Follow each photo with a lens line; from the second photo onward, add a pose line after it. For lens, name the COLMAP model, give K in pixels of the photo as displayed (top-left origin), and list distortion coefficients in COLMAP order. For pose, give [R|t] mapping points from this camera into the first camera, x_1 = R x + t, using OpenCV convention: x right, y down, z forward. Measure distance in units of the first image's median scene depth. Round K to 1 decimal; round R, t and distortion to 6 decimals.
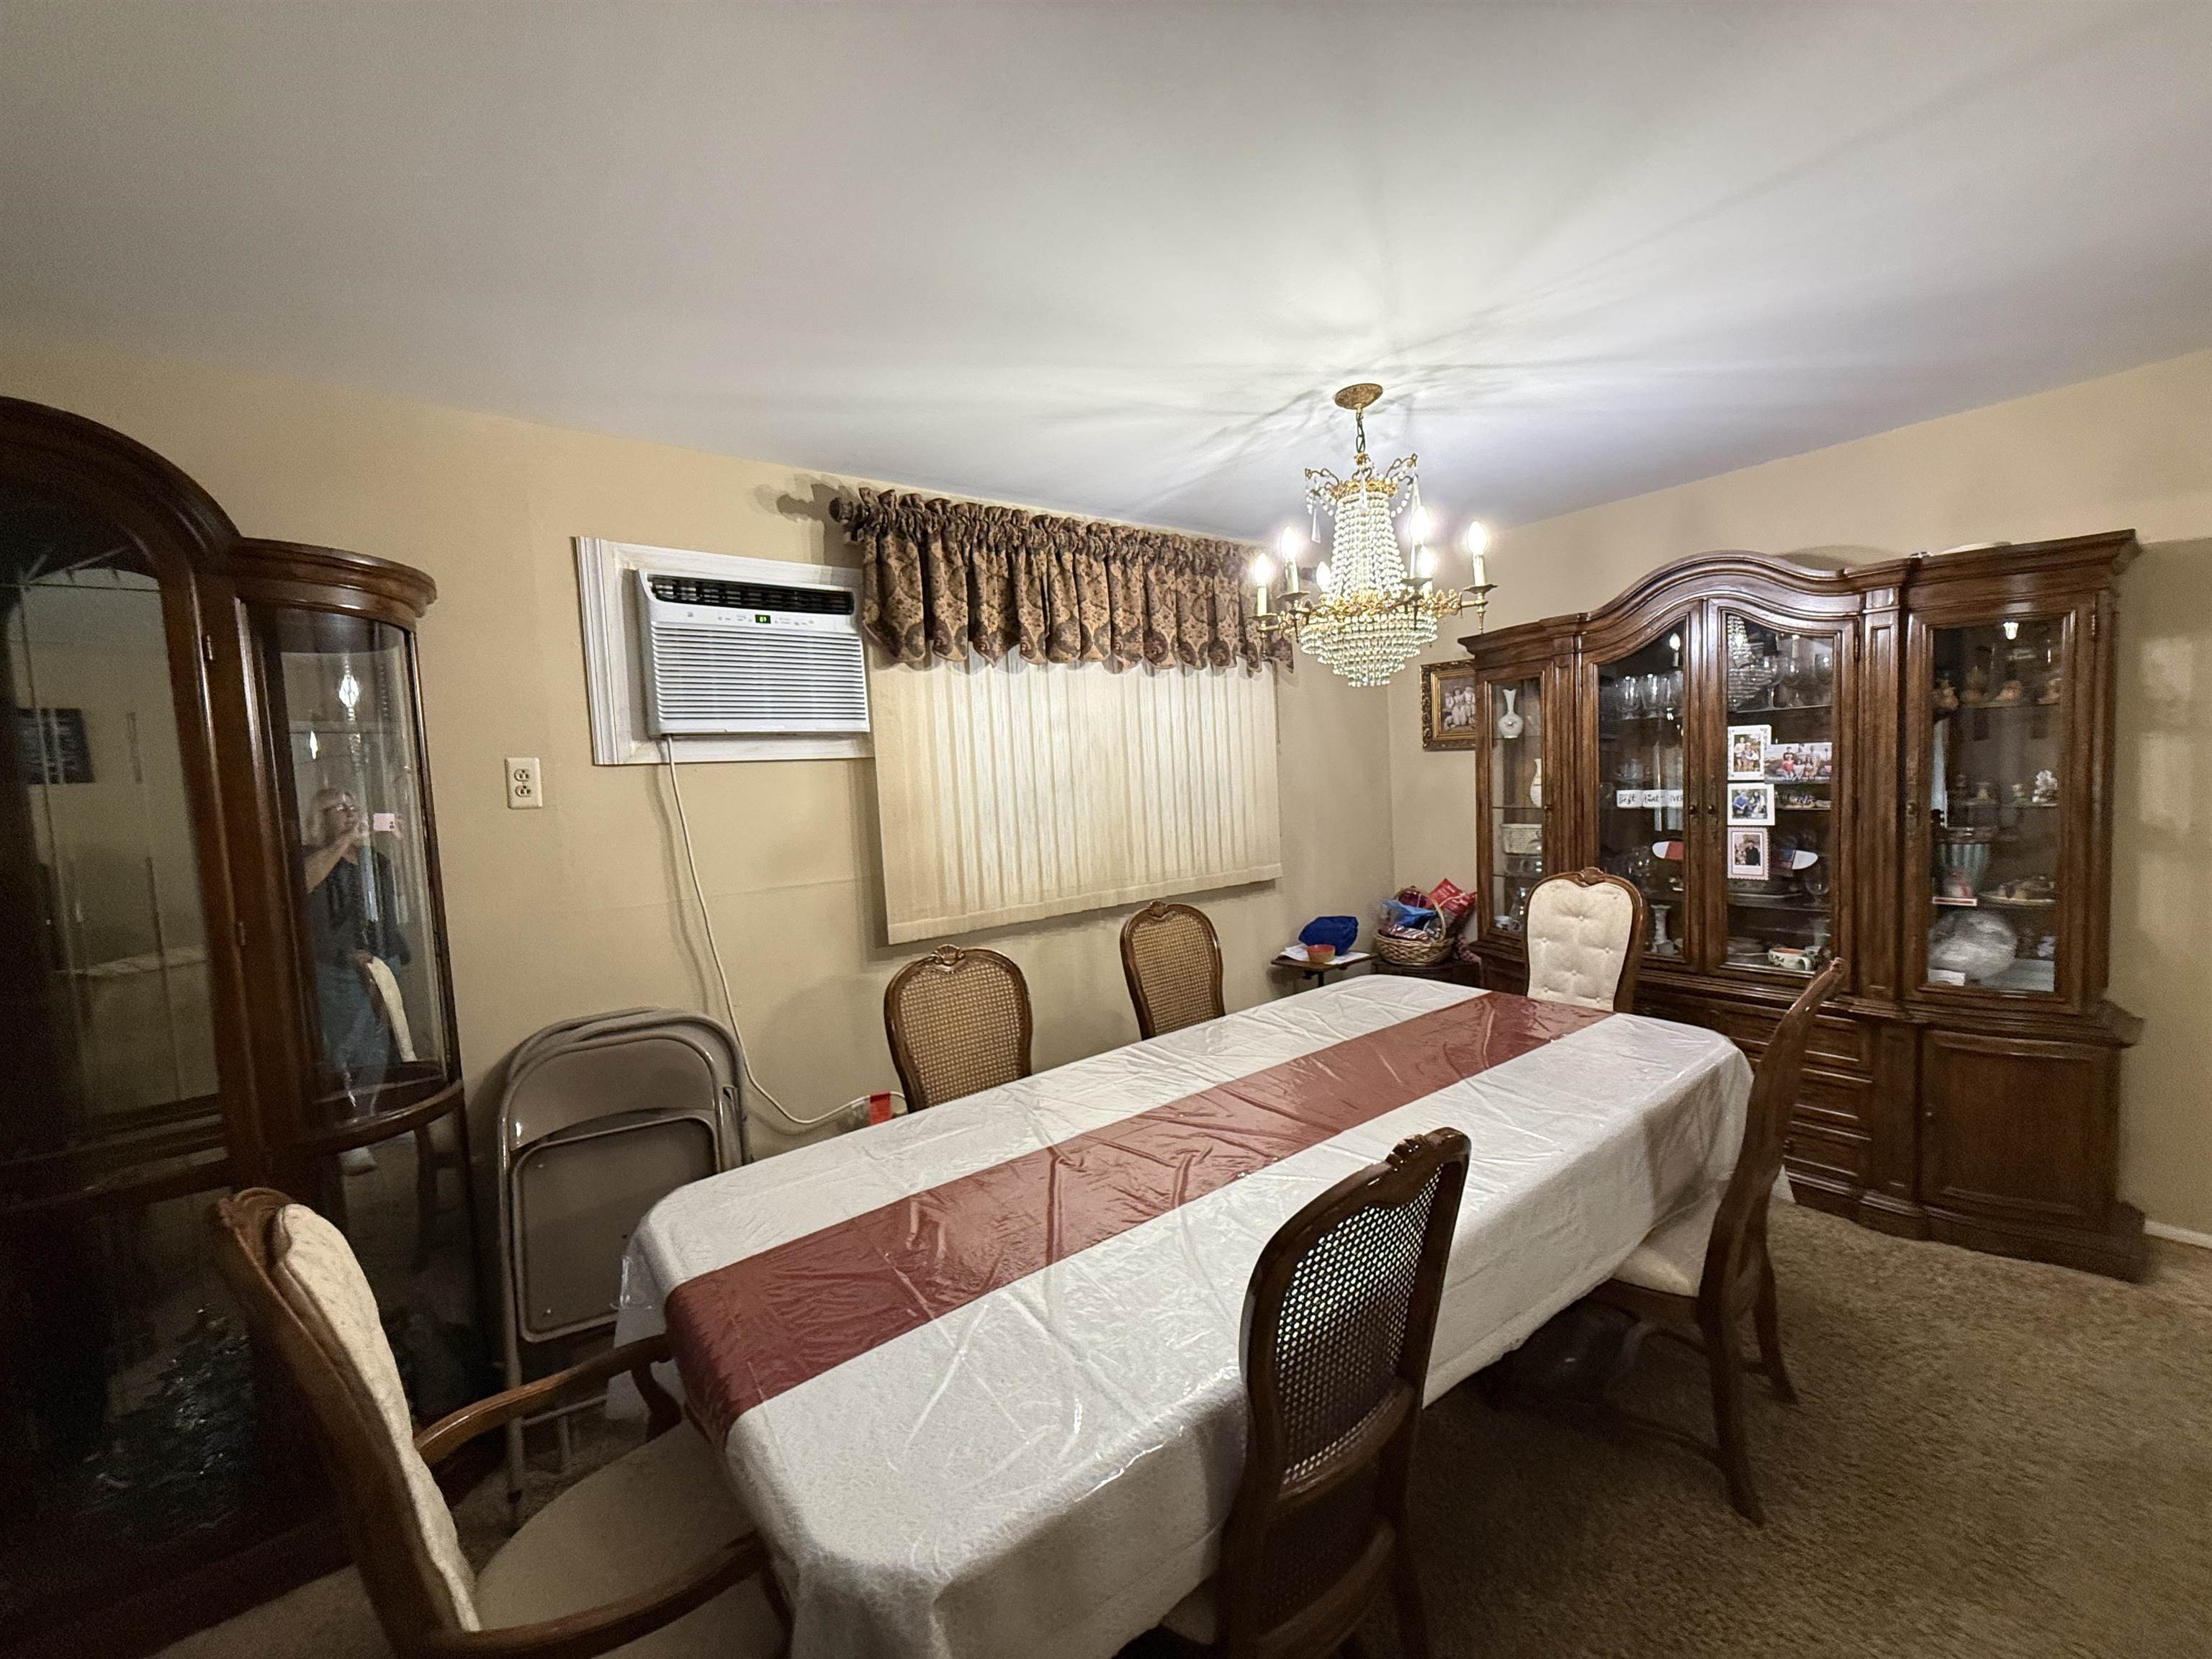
lens RADIAL K [[883.2, 0, 1112.4], [0, 883.2, 837.2], [0, 0, 1]] dist [0.003122, 0.000578]
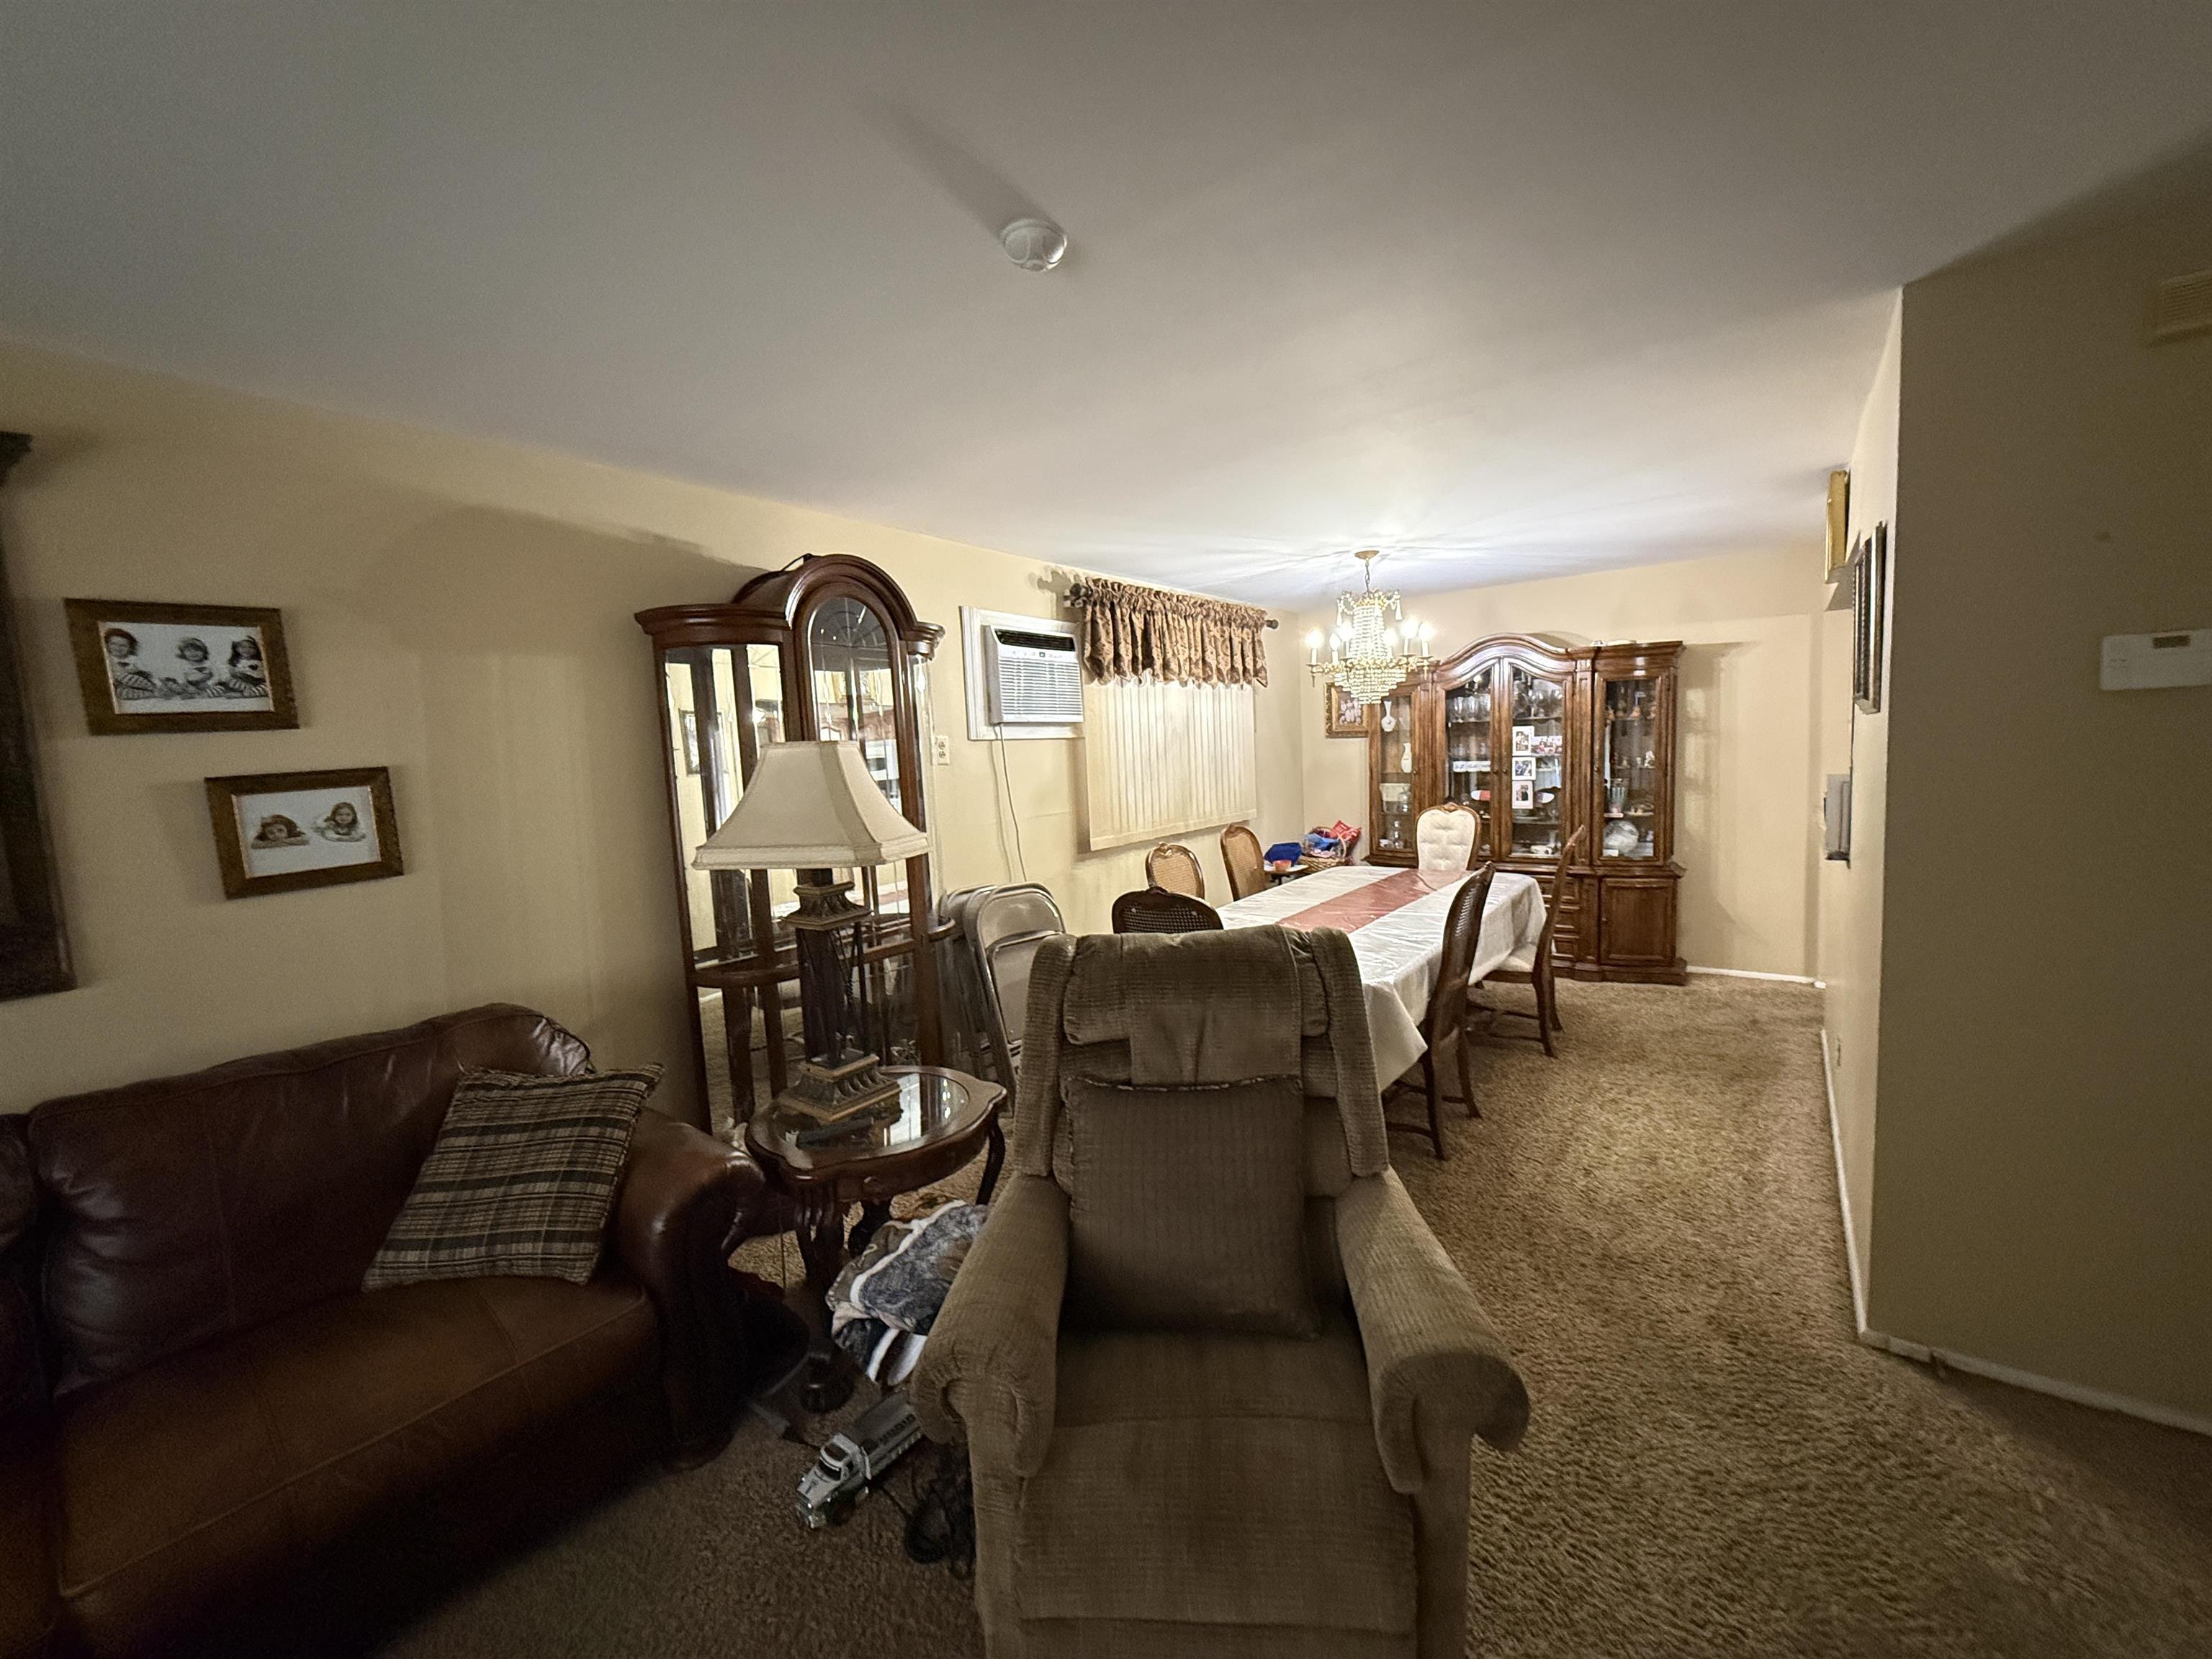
lens RADIAL K [[883.2, 0, 1106.6], [0, 883.2, 840.0], [0, 0, 1]] dist [0.003122, 0.000578]
pose [[0.964557, -0.017616, 0.263287, -0.681484], [0.012418, 0.999694, 0.021393, 0.068618], [-0.263583, -0.017365, 0.964480, -0.626869]]
